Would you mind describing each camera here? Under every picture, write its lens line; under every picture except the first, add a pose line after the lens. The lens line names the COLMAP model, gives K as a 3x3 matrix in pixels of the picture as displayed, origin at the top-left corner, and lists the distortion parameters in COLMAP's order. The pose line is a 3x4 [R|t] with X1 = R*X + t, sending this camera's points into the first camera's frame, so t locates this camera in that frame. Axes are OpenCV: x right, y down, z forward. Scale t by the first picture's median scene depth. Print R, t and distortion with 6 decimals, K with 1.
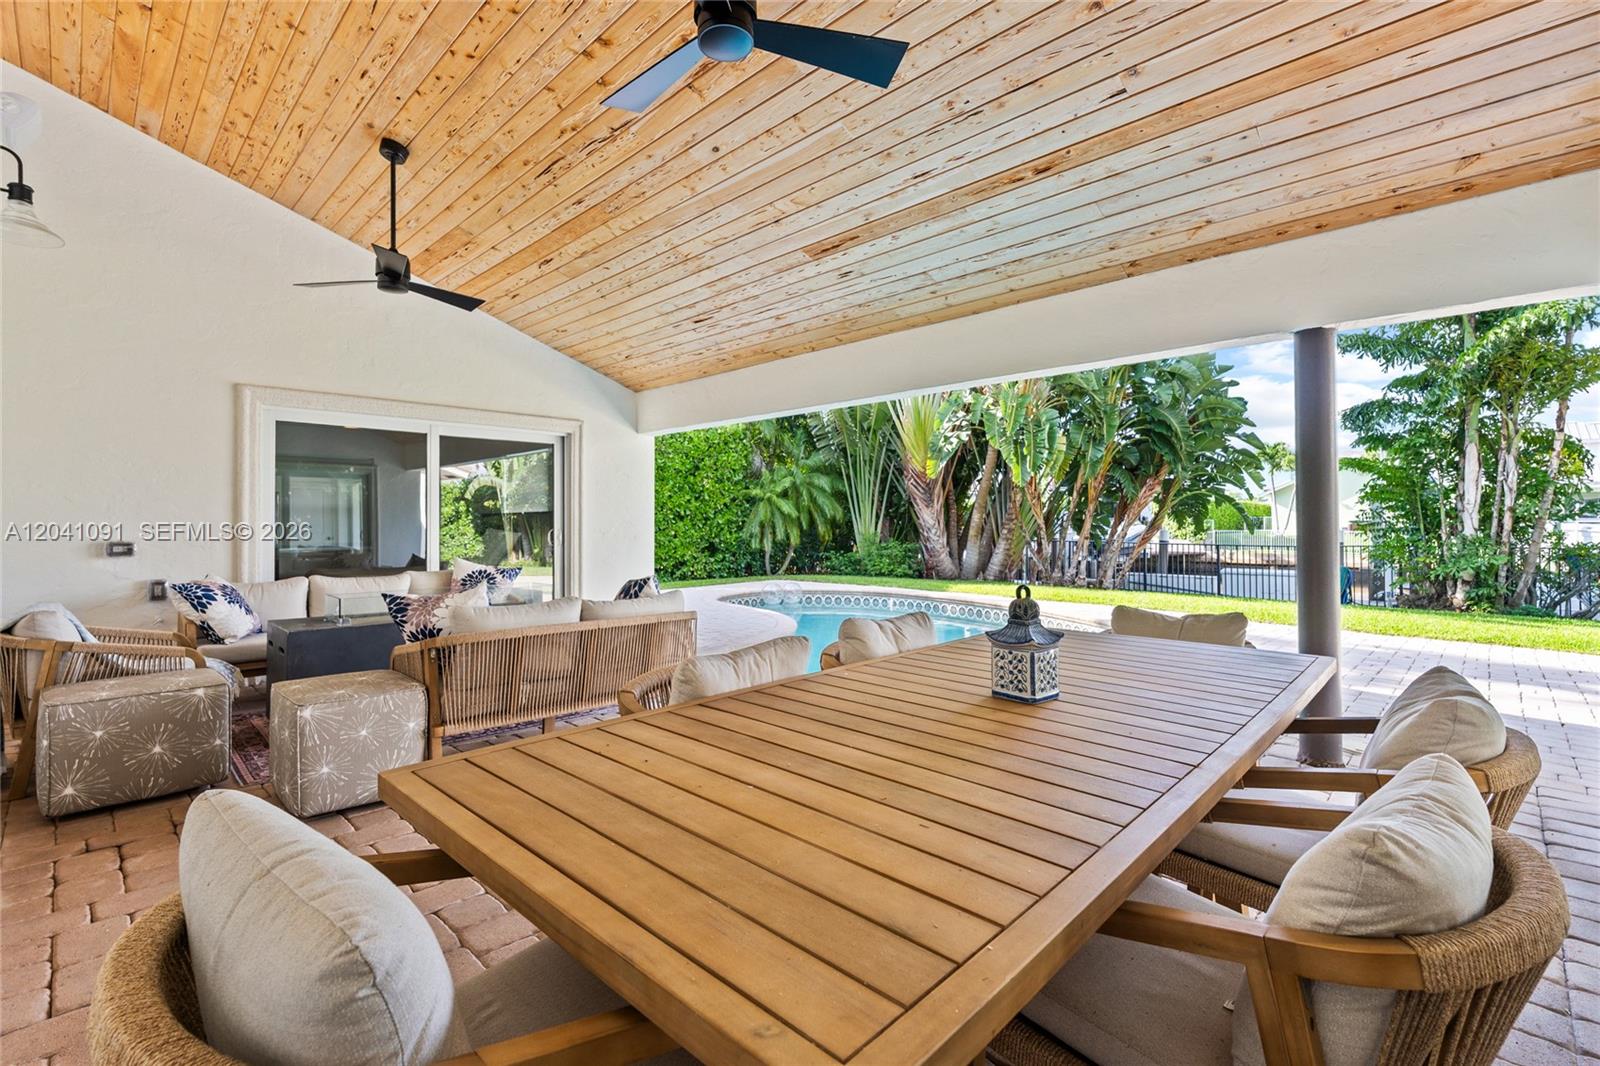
lens RADIAL K [[720.5, 0, 793.1], [0, 720.5, 516.1], [0, 0, 1]] dist [-0.000352, -0.000280]
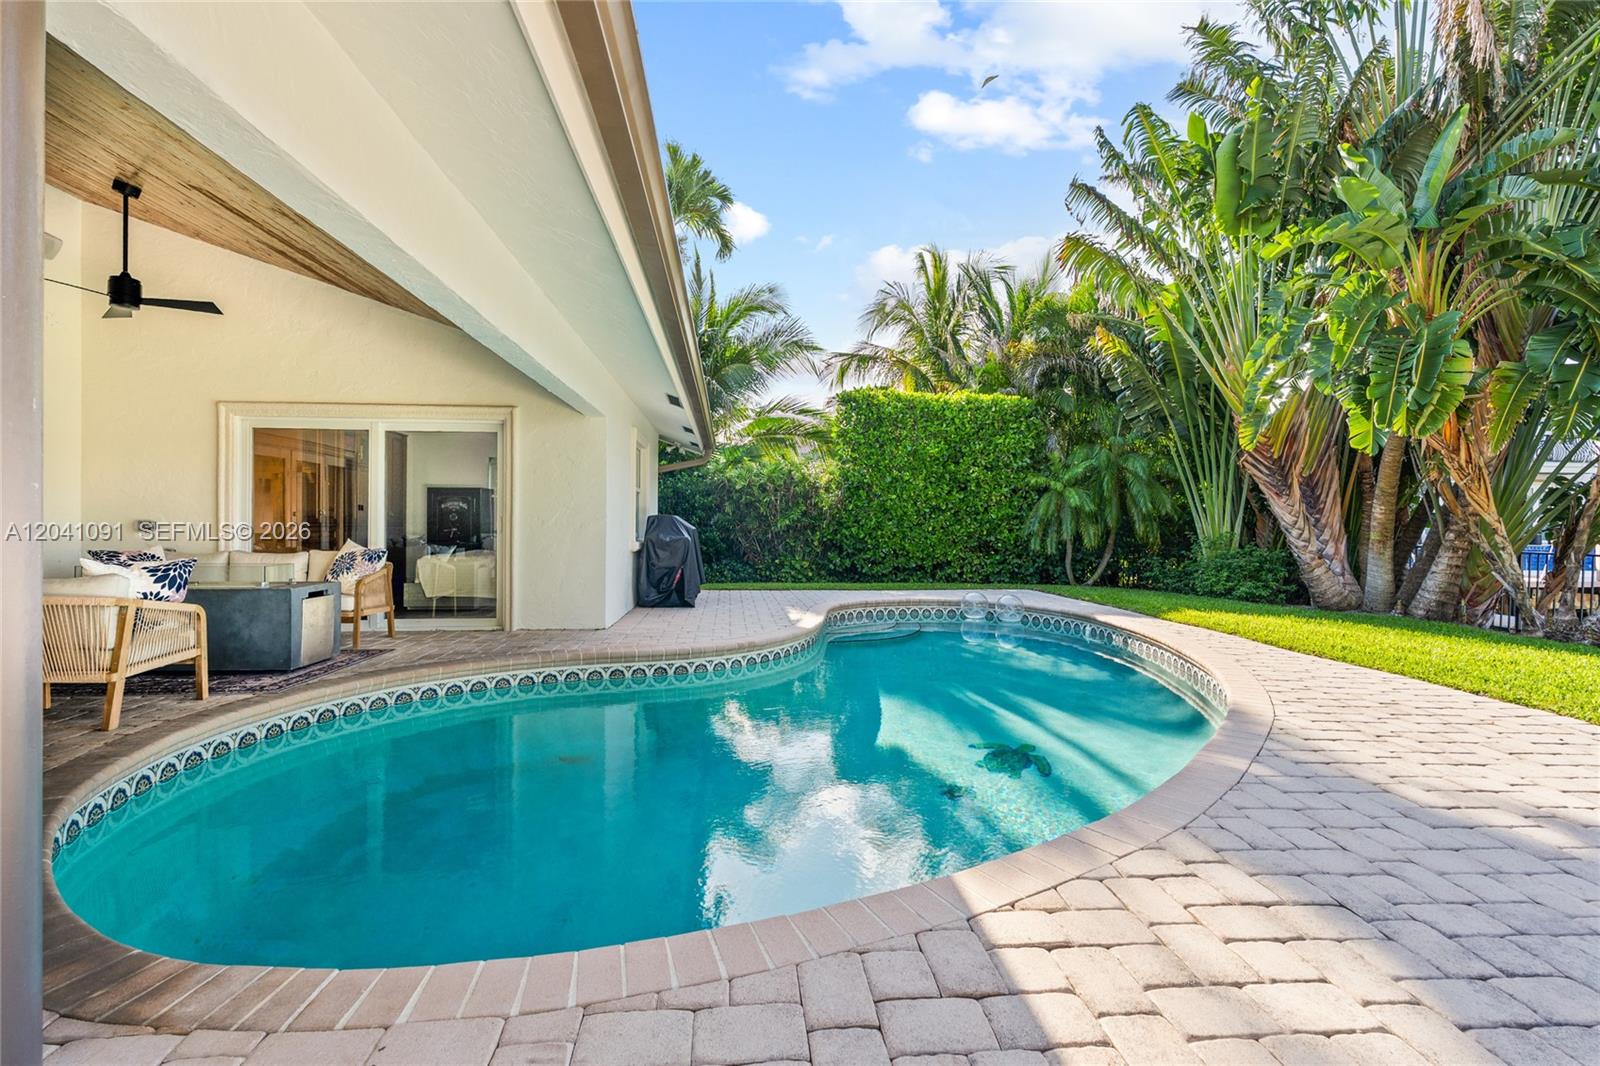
lens RADIAL K [[720.5, 0, 793.1], [0, 720.5, 516.1], [0, 0, 1]] dist [-0.000352, -0.000280]
pose [[0.760931, 0.004842, -0.648815, 0.415829], [-0.003232, 0.999988, 0.003672, 0.007607], [0.648825, -0.000697, 0.760937, 0.326026]]
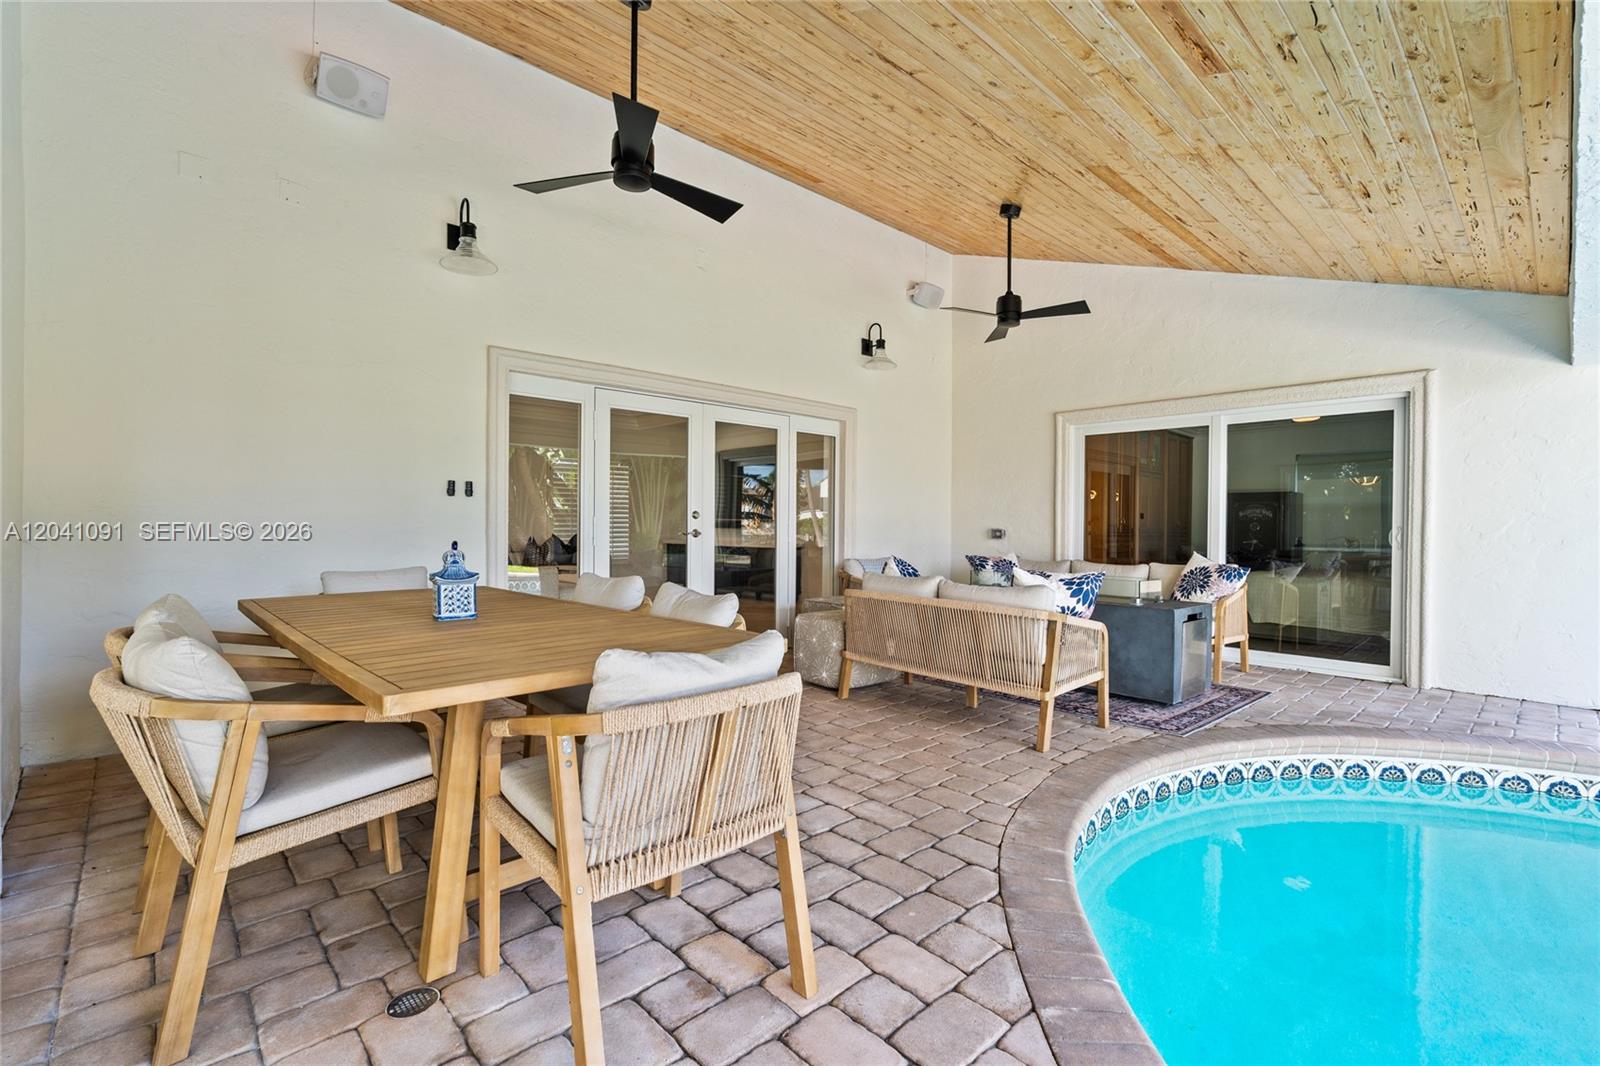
lens RADIAL K [[712.4, 0, 809.5], [0, 712.4, 527.5], [0, 0, 1]] dist [0.000414, 0.000136]
pose [[-0.032979, 0.007973, -0.999424, 0.268607], [-0.001691, 0.999966, 0.008033, 0.008834], [0.999455, 0.001954, -0.032965, 0.281203]]
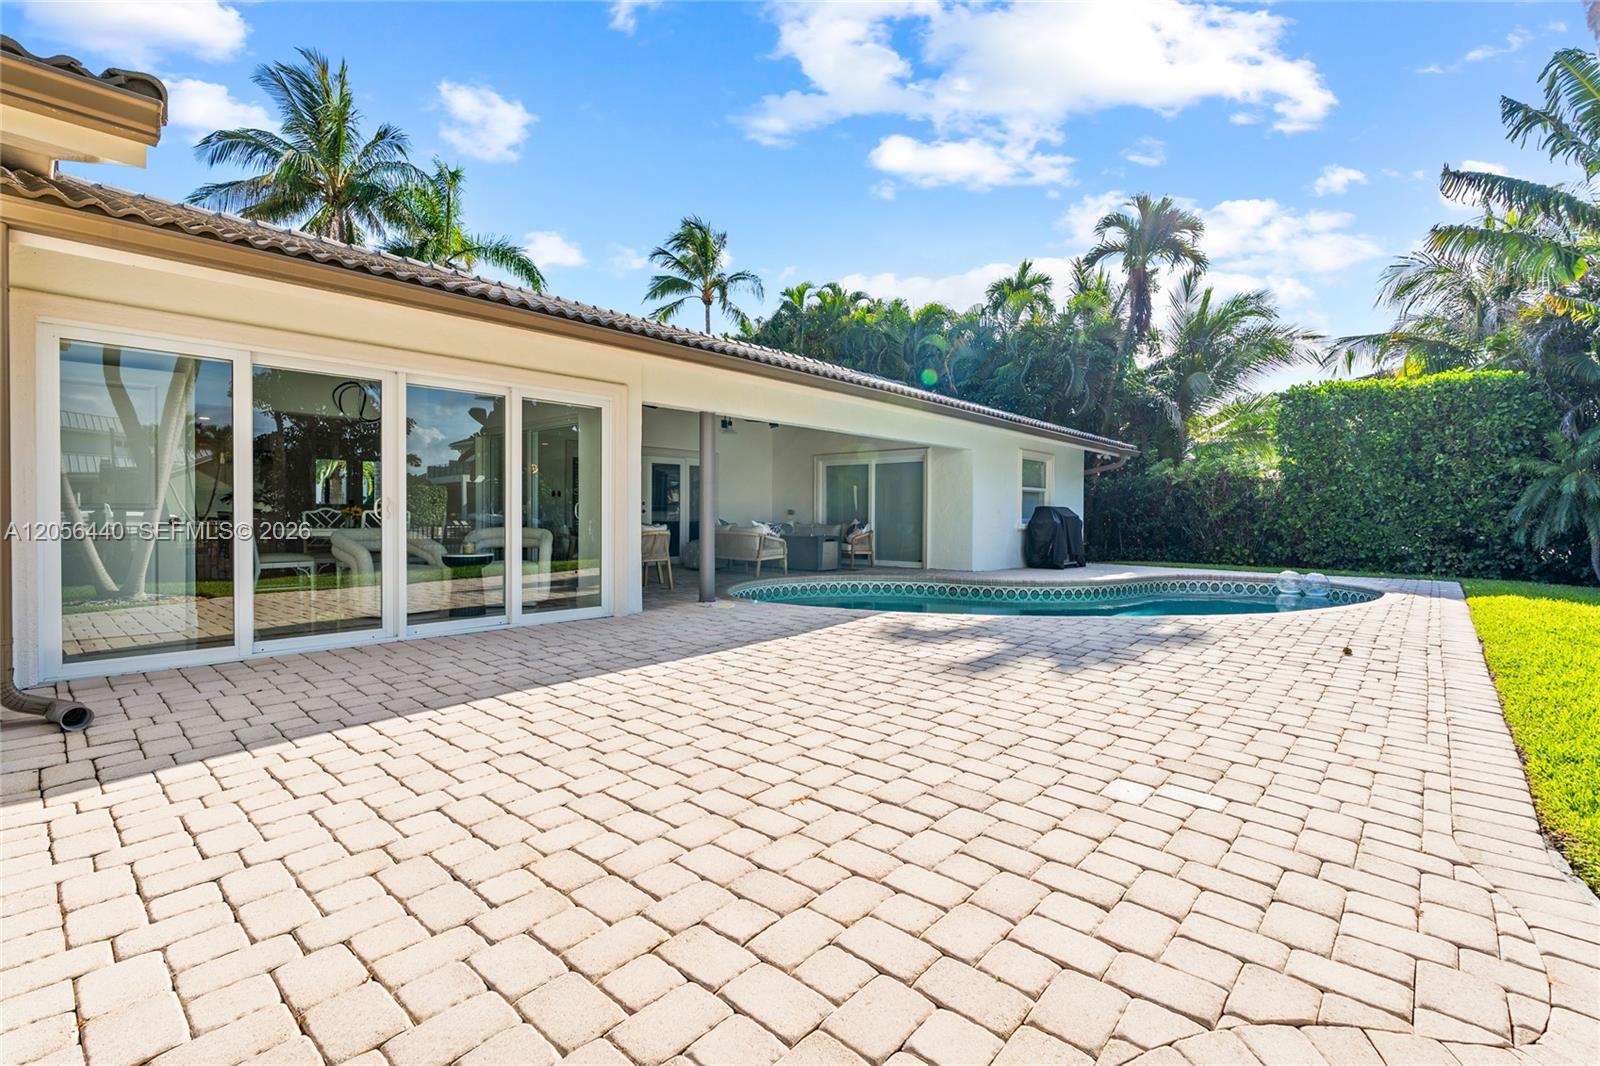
lens RADIAL K [[712.4, 0, 809.5], [0, 712.4, 527.5], [0, 0, 1]] dist [0.000414, 0.000136]
pose [[0.055715, 0.024491, -0.998146, 0.970661], [0.001929, 0.999695, 0.024636, 0.015455], [0.998445, -0.003298, 0.055651, 0.394196]]
